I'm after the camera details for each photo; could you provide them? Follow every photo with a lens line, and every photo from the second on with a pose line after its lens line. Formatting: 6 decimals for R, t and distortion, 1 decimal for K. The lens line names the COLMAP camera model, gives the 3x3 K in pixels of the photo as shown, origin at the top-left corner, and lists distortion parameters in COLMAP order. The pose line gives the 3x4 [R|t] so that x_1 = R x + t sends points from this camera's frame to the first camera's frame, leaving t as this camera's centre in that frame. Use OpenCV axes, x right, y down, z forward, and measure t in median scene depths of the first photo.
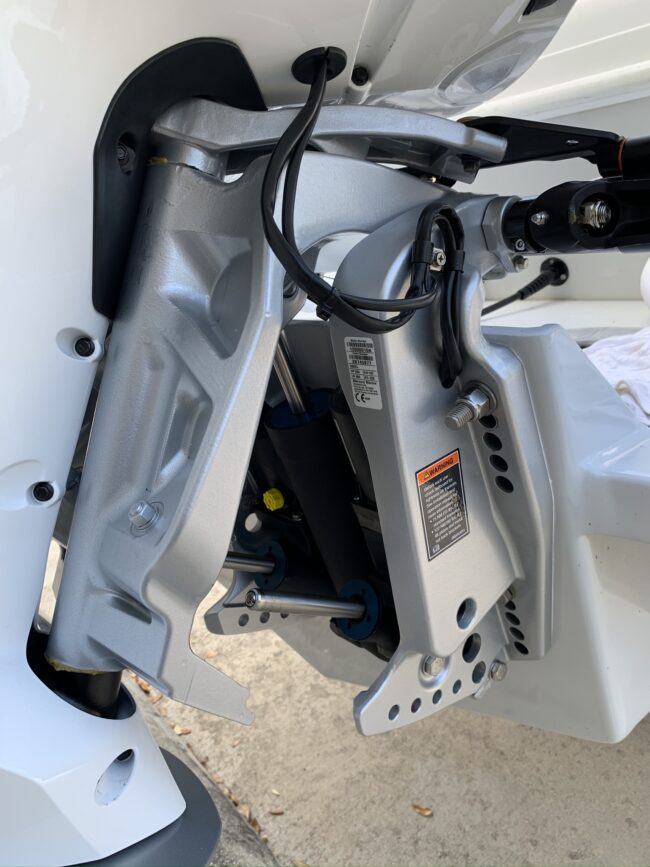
lens RADIAL K [[711.6, 0, 306.5], [0, 711.6, 431.5], [0, 0, 1]] dist [-0.006476, 0.011262]
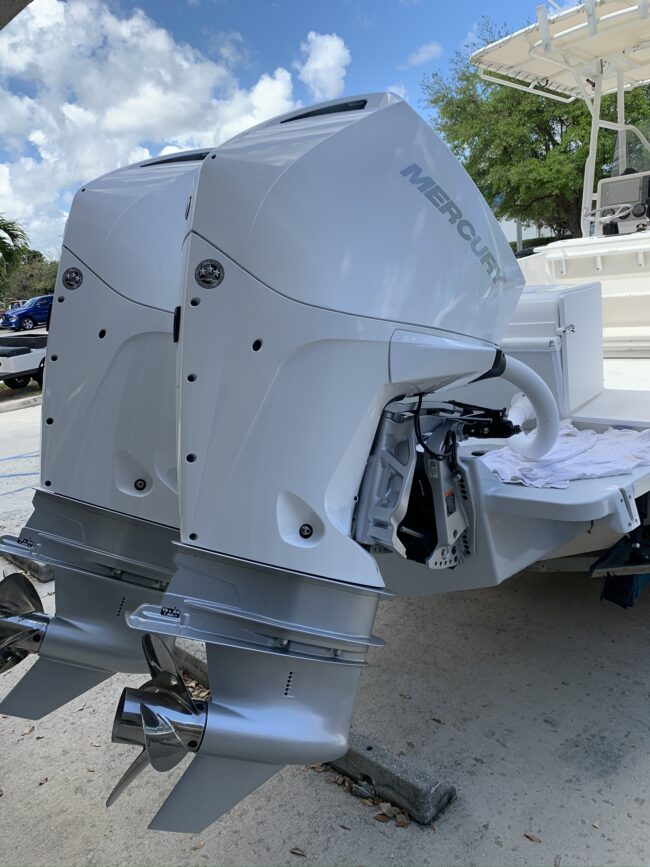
lens RADIAL K [[711.6, 0, 306.5], [0, 711.6, 431.5], [0, 0, 1]] dist [-0.006476, 0.011262]
pose [[0.990789, 0.002933, 0.135380, -0.982268], [0.009854, 0.995553, -0.093682, 0.064186], [-0.135052, 0.094153, 0.986355, -2.431323]]
